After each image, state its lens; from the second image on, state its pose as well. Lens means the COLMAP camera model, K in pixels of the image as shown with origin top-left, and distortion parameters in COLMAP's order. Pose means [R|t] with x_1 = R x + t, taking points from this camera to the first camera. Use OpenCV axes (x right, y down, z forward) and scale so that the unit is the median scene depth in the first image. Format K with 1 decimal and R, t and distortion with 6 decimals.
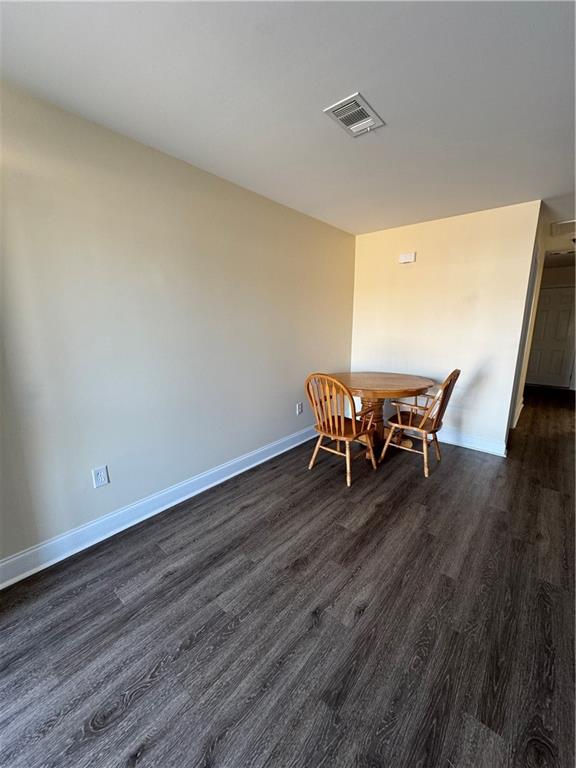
lens RADIAL K [[306.7, 0, 288.0], [0, 306.7, 383.9], [0, 0, 1]] dist [-0.001877, 0.000565]
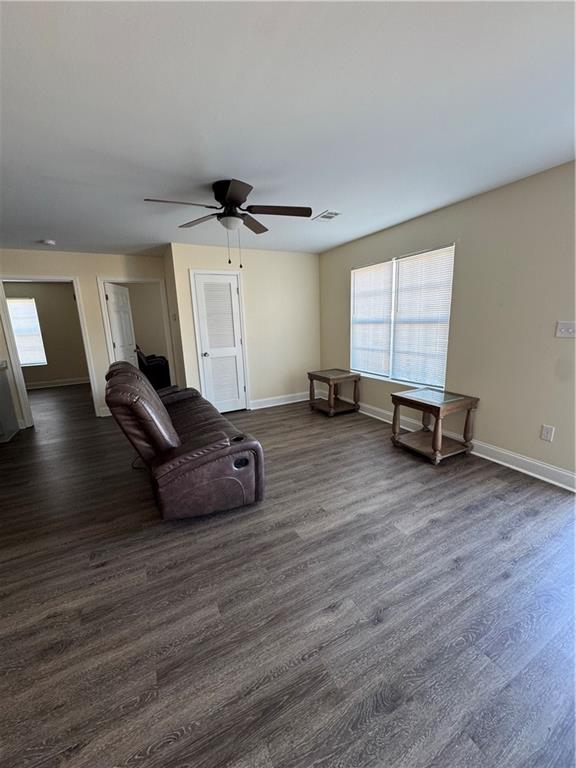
lens RADIAL K [[306.7, 0, 286.6], [0, 306.7, 386.1], [0, 0, 1]] dist [-0.001877, 0.000565]
pose [[-0.927668, -0.049738, 0.370079, 0.035056], [0.107186, 0.913910, 0.391509, -0.336122], [-0.357692, 0.402858, -0.842474, 1.548939]]
